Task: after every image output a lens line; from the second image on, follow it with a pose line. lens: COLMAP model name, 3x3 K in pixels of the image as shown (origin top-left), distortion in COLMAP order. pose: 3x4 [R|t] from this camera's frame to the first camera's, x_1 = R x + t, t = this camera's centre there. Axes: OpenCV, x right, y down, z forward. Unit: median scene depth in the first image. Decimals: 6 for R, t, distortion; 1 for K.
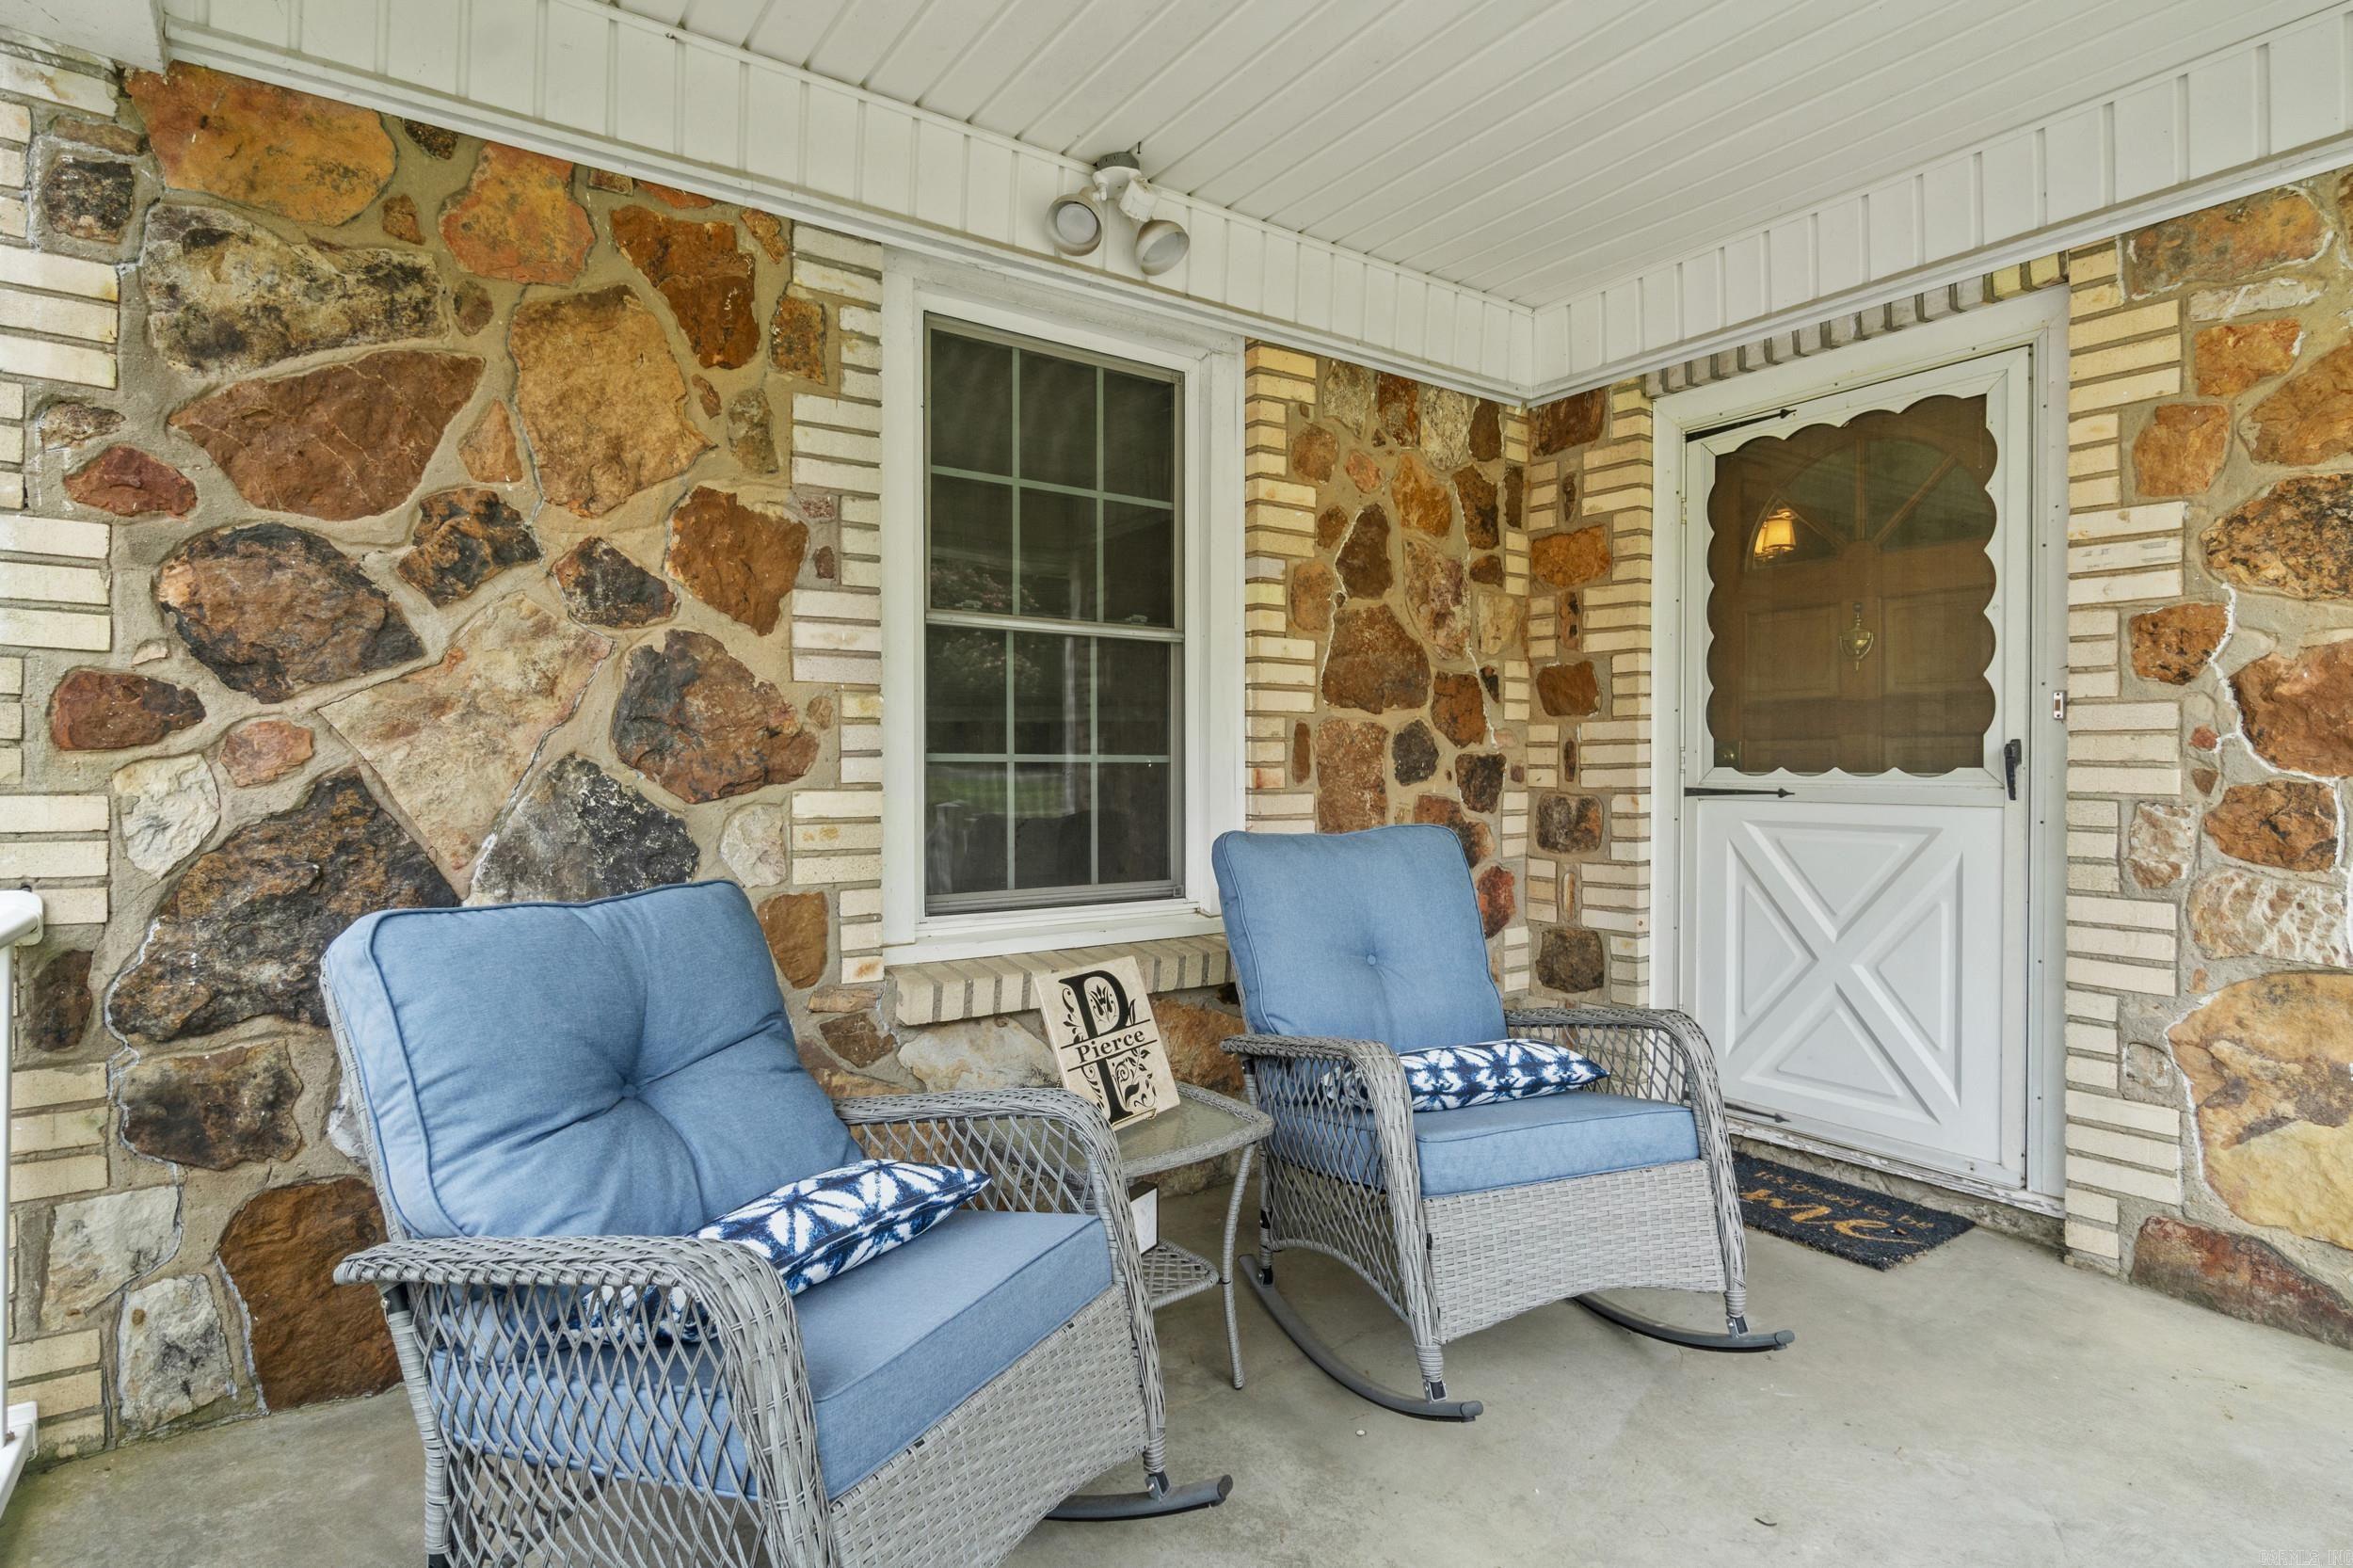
lens RADIAL K [[1186.5, 0, 1118.7], [0, 1186.5, 784.8], [0, 0, 1]] dist [-0.004916, -0.000922]
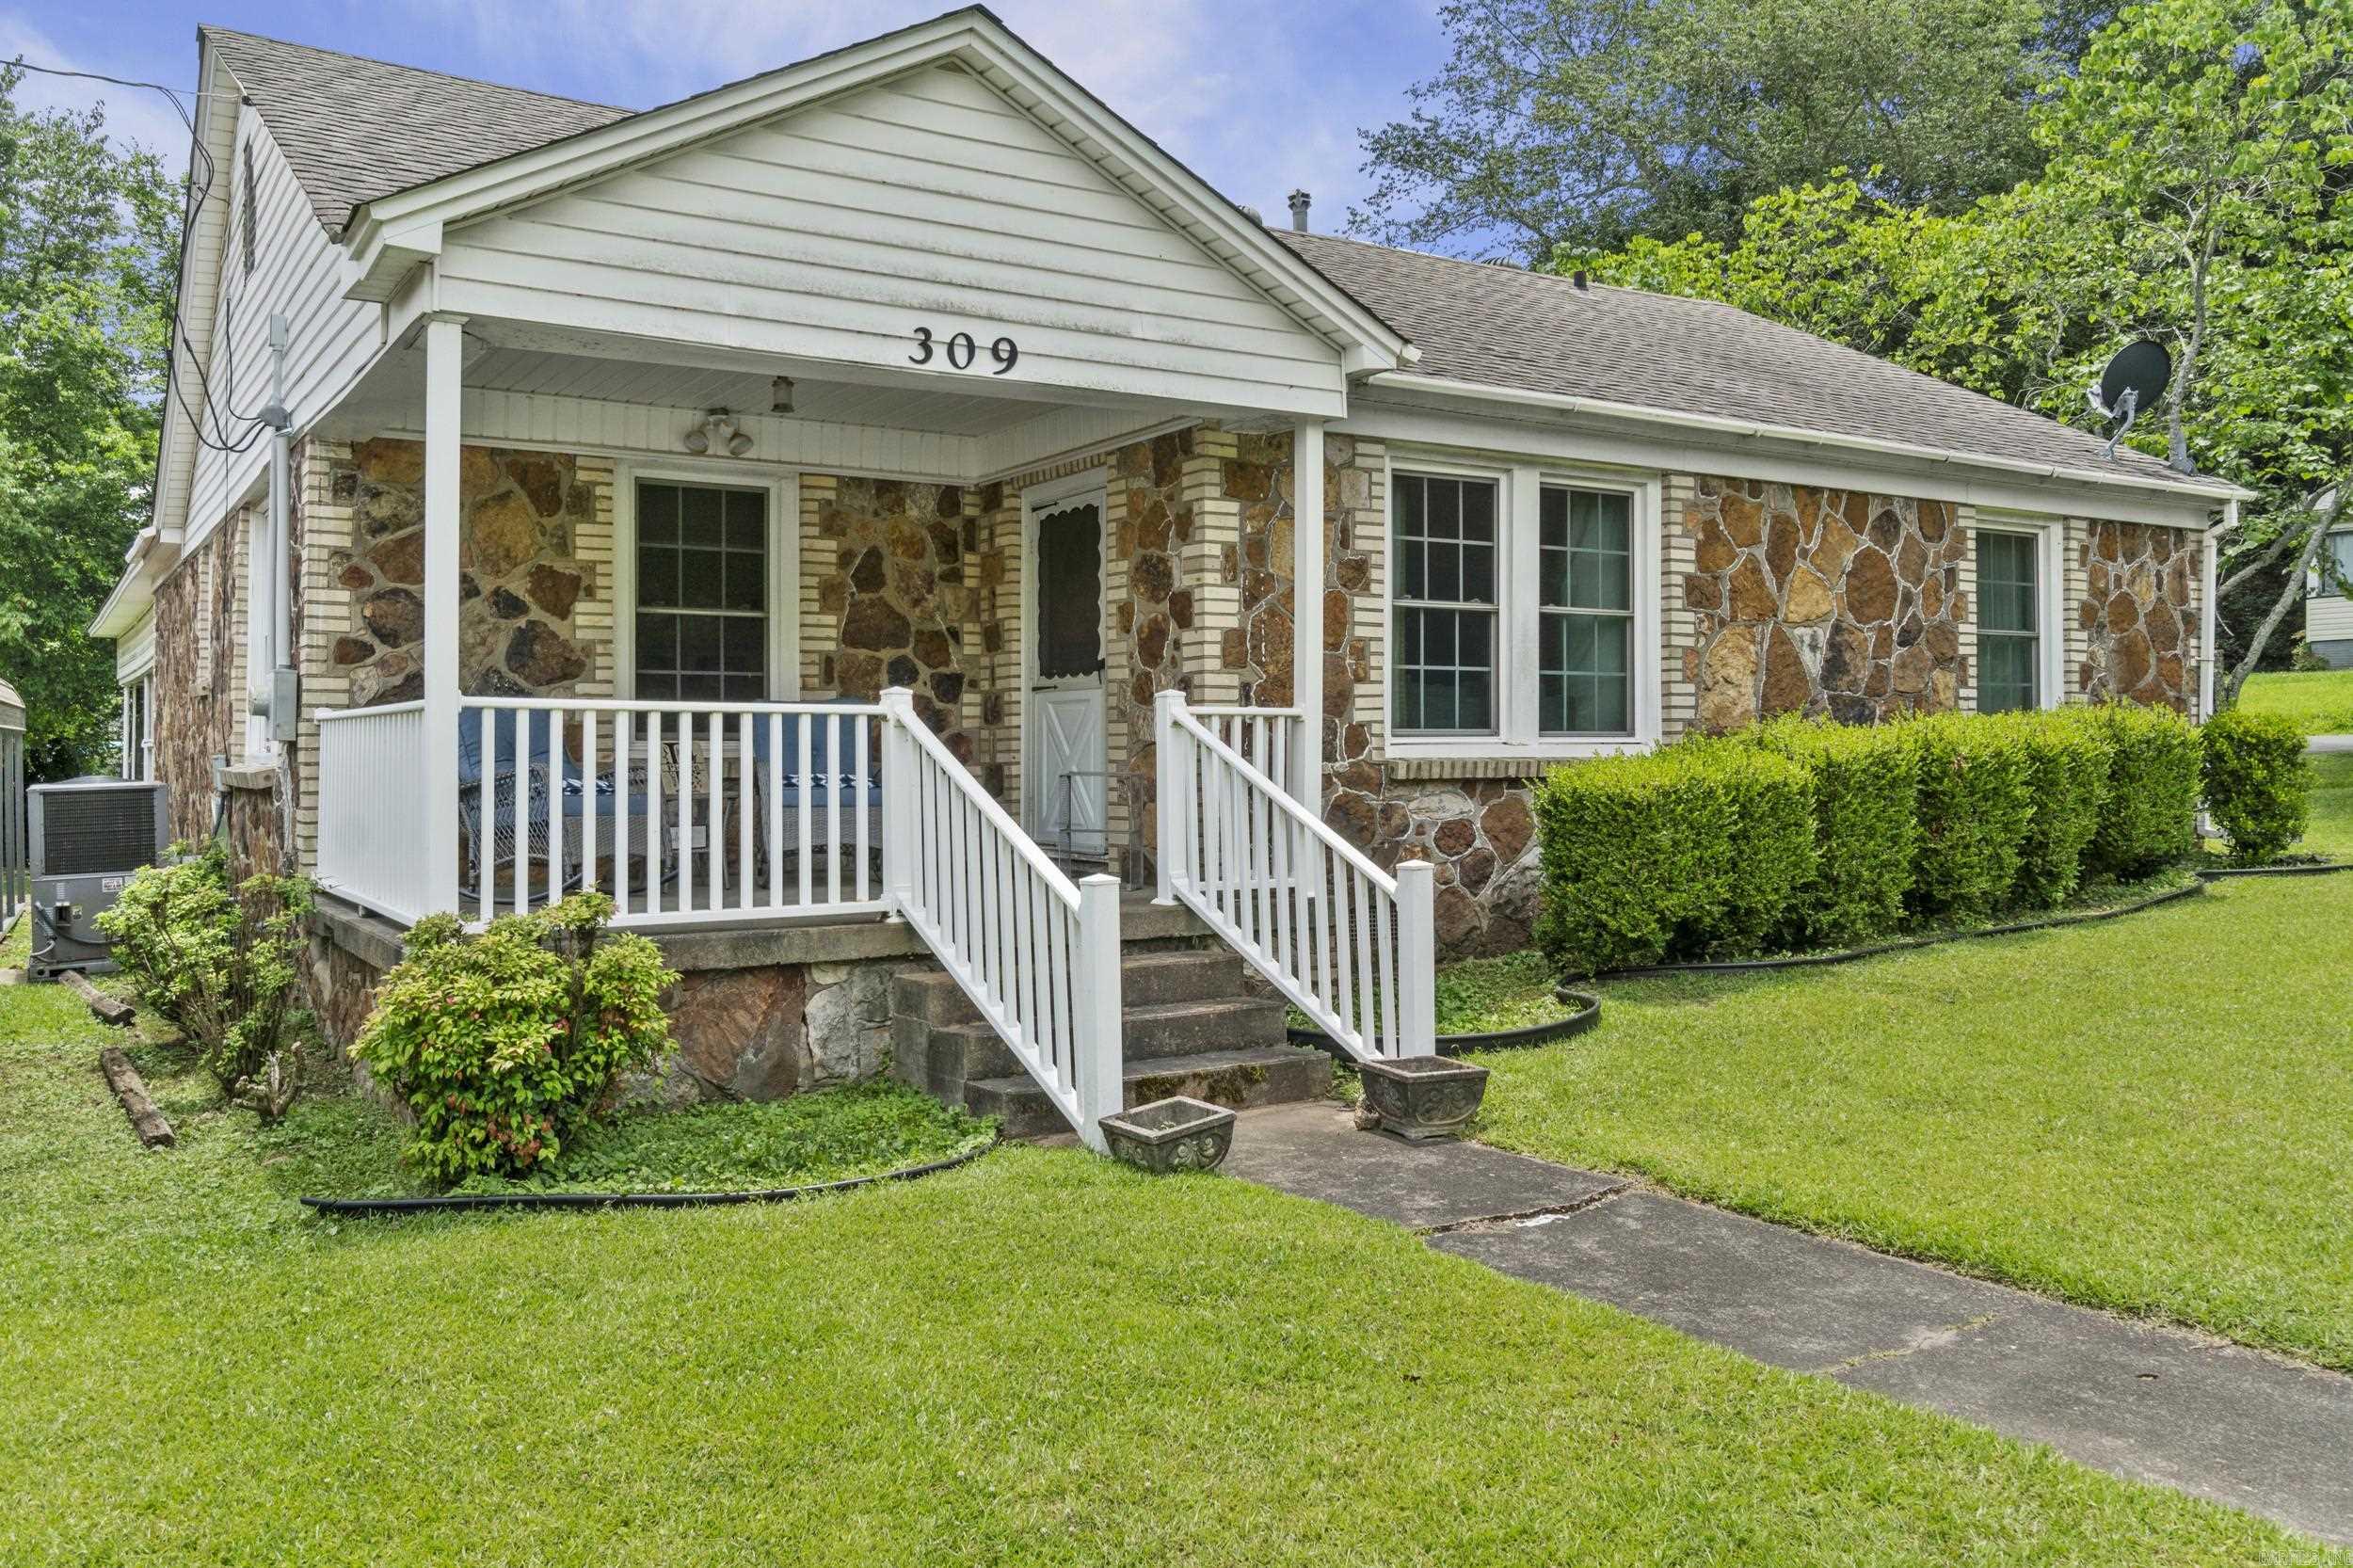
lens RADIAL K [[1764.8, 0, 1069.7], [0, 1764.8, 750.2], [0, 0, 1]] dist [-0.003516, 0.002043]
pose [[0.998261, -0.006510, -0.058597, 0.948662], [0.005504, 0.999835, -0.017321, 0.210483], [0.058700, 0.016968, 0.998131, -2.558350]]
